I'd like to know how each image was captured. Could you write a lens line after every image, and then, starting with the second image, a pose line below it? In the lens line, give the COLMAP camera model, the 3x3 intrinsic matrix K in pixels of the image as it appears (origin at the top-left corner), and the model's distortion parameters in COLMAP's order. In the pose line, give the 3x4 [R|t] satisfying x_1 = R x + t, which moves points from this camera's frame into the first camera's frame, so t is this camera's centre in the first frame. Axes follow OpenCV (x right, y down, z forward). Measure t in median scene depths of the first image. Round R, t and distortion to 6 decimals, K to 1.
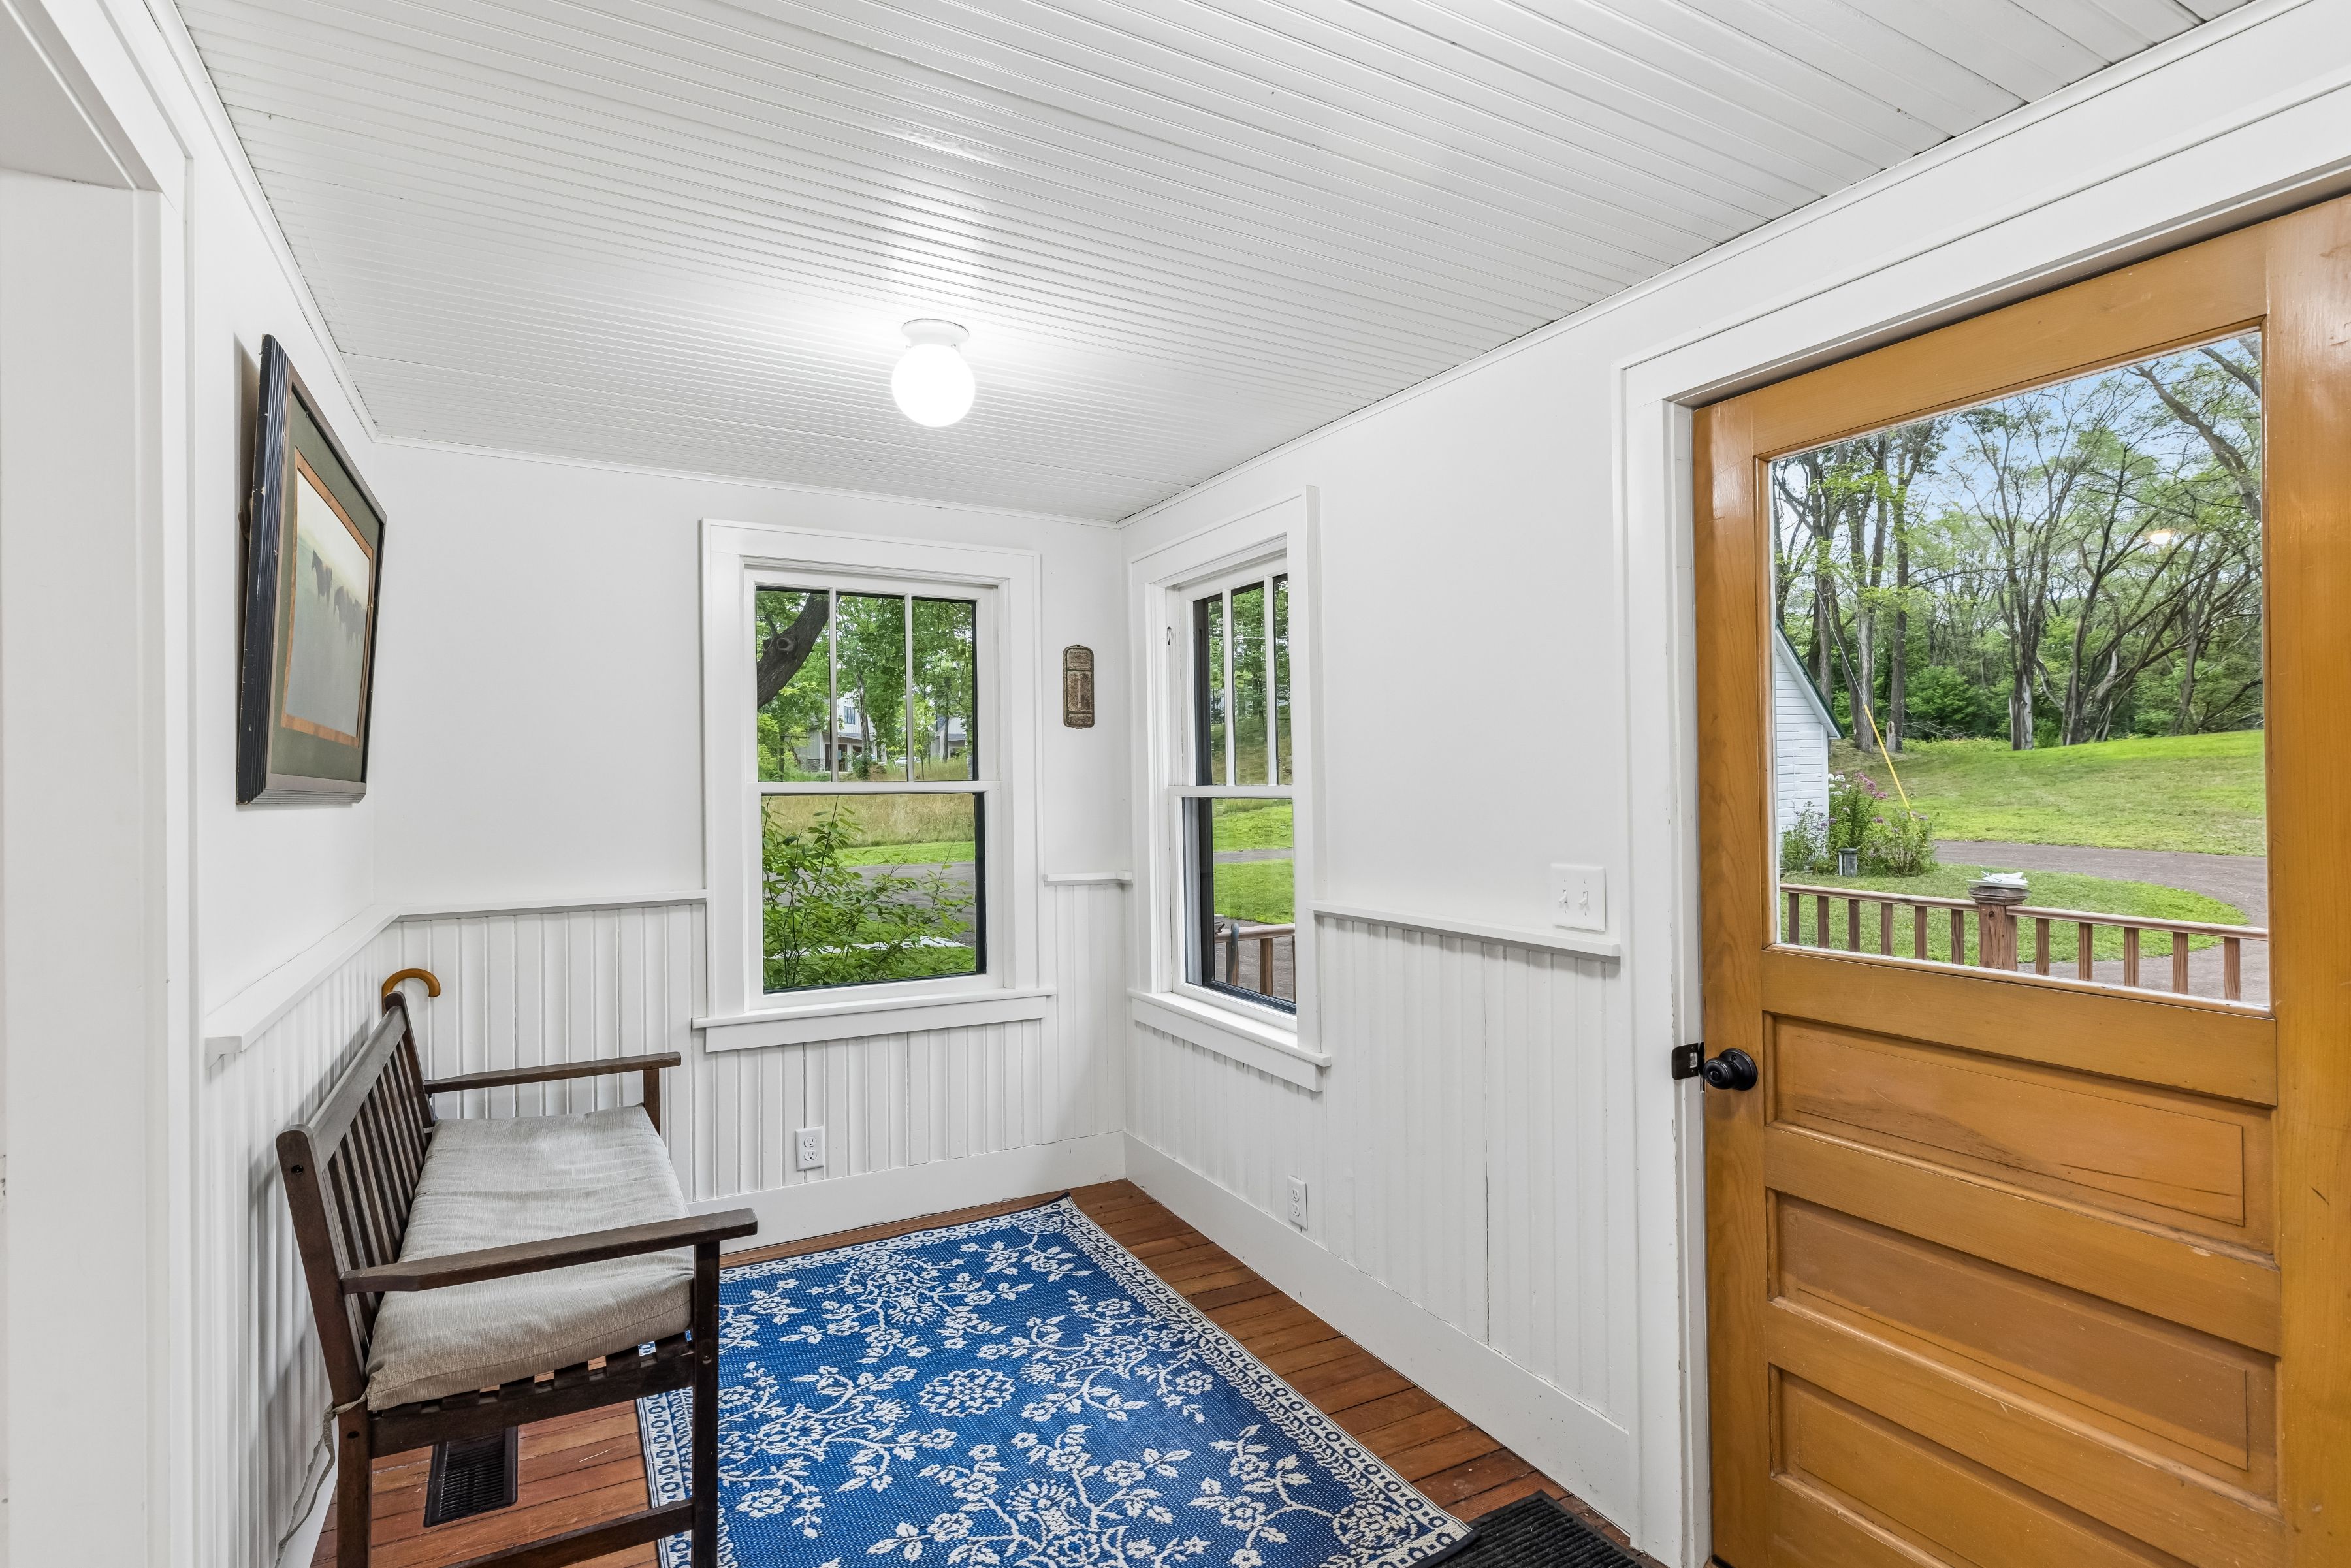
lens RADIAL K [[1085.1, 0, 1161.2], [0, 1085.1, 774.3], [0, 0, 1]] dist [0.008432, 0.000064]
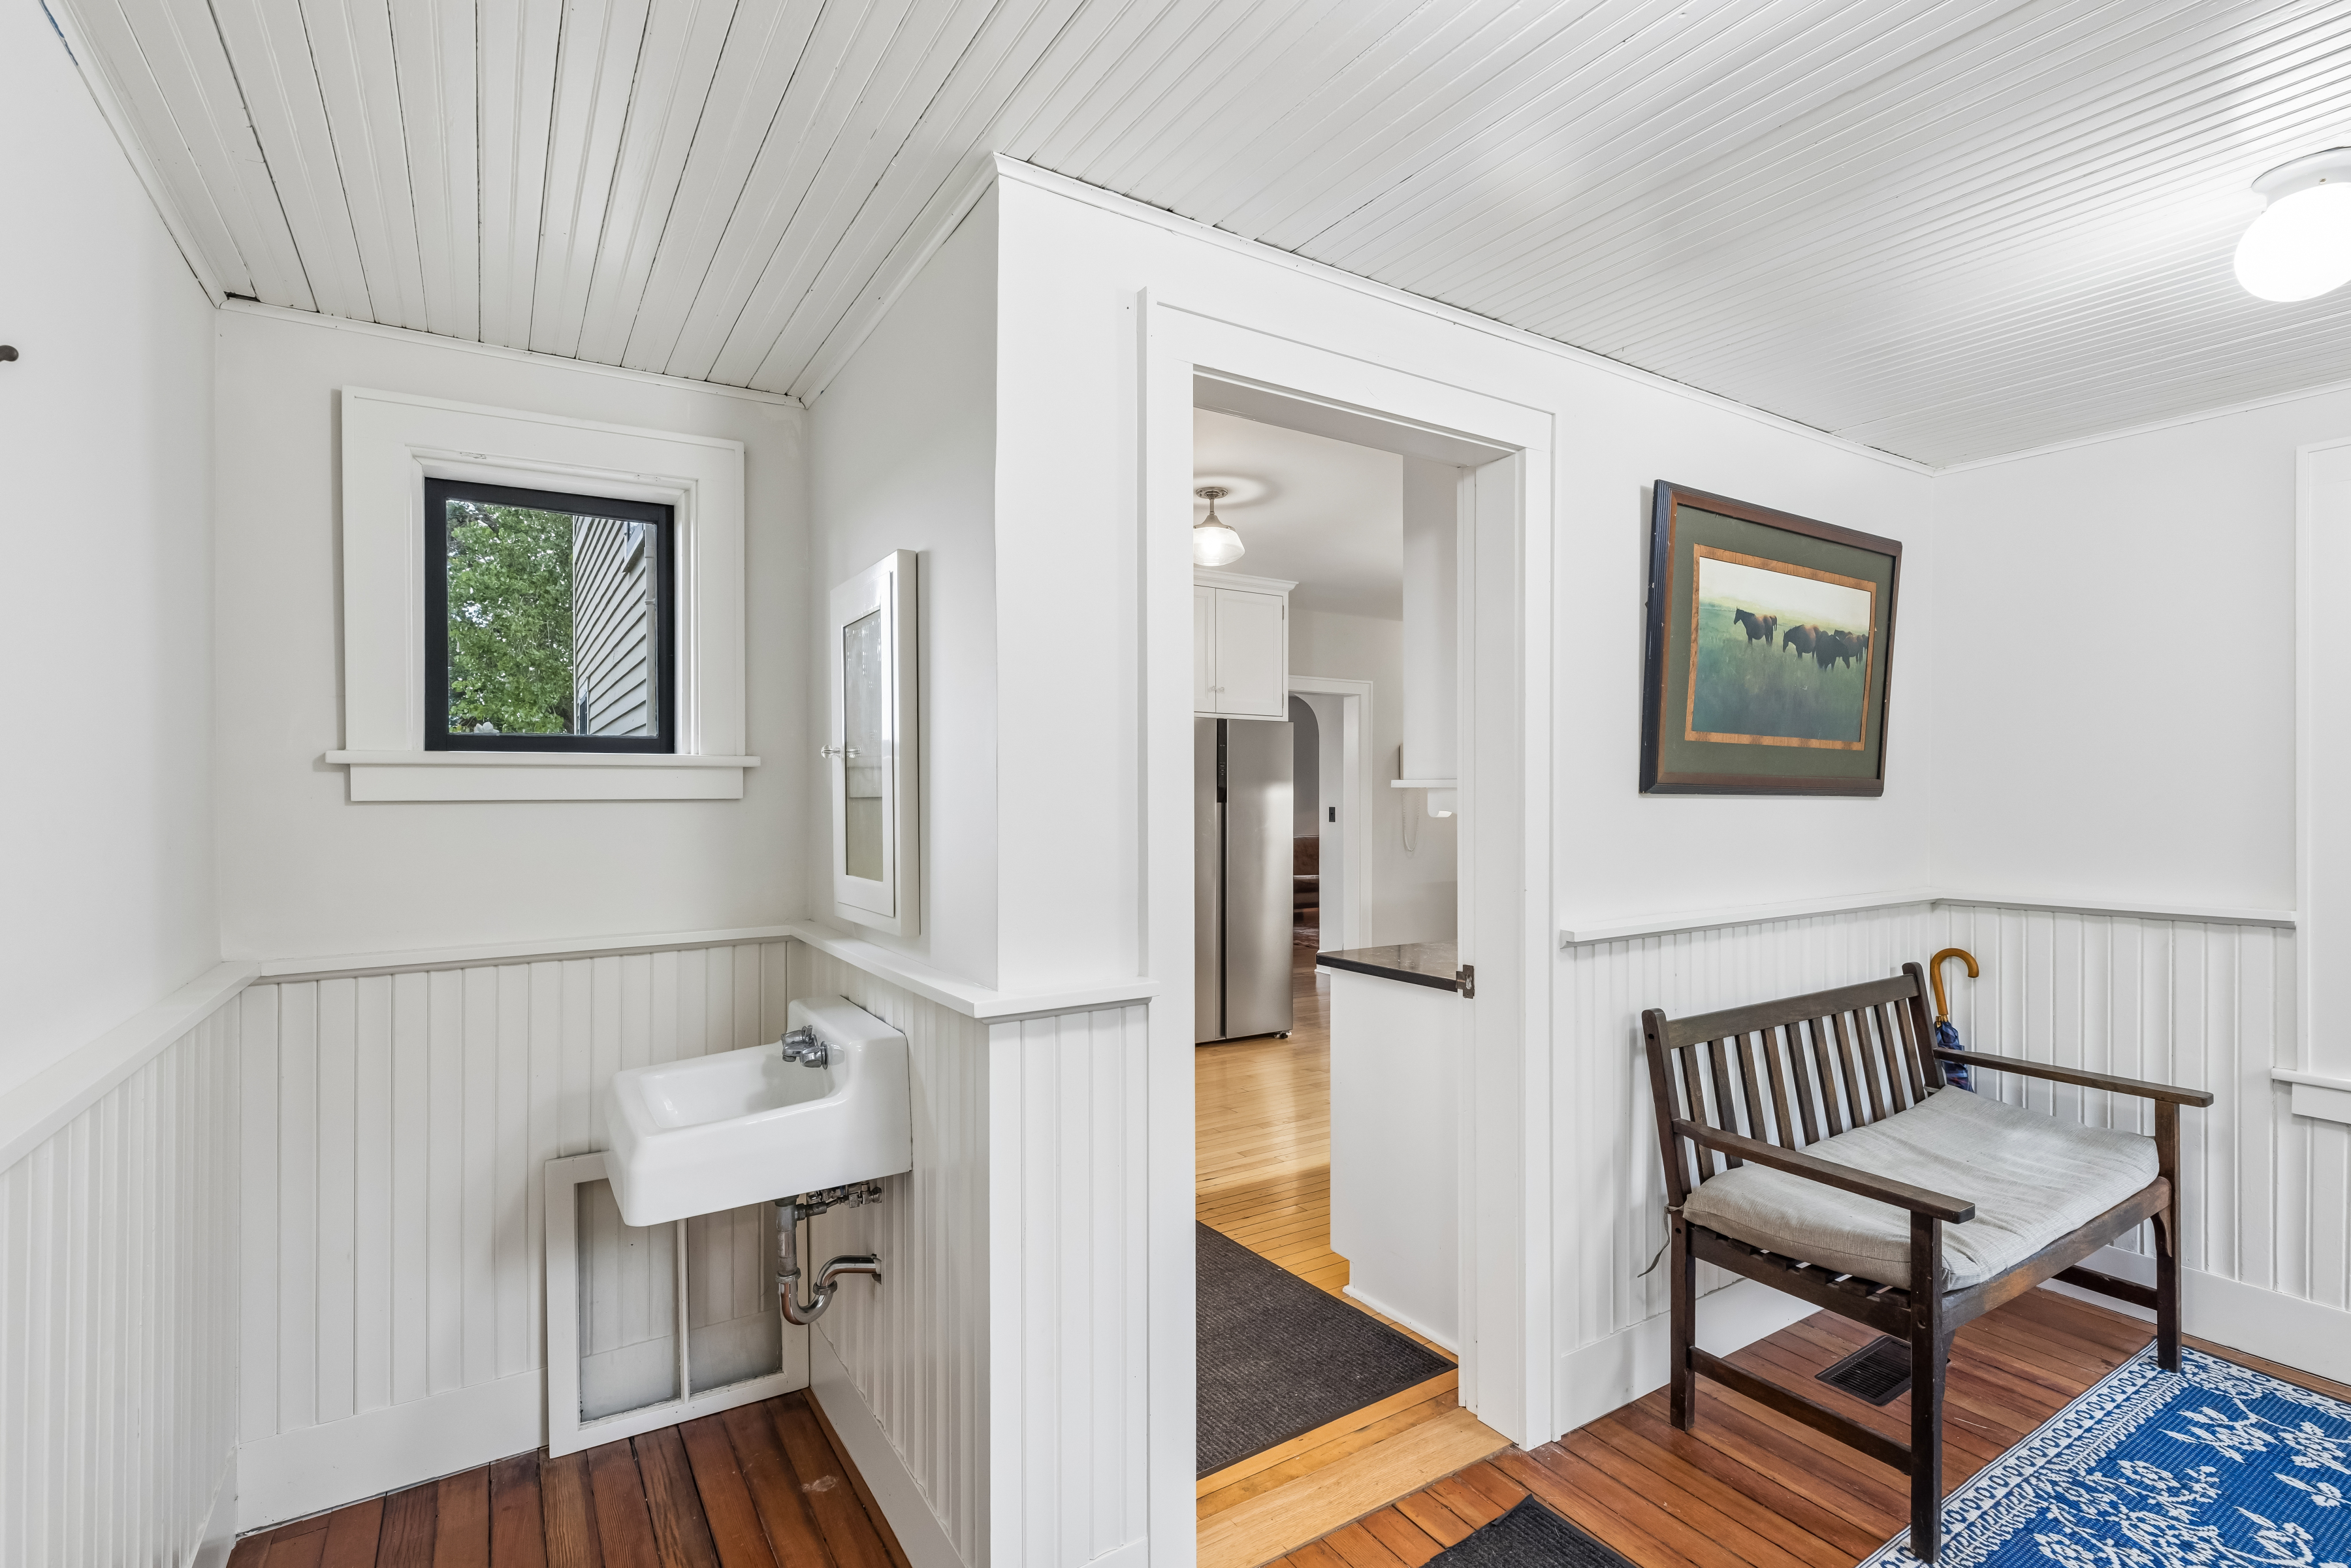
lens RADIAL K [[1085.1, 0, 1164.0], [0, 1085.1, 791.7], [0, 0, 1]] dist [0.008432, 0.000064]
pose [[0.089337, 0.007620, -0.995972, 0.408470], [0.009800, 0.999916, 0.008529, 0.003970], [0.995953, -0.010522, 0.089255, 0.131331]]
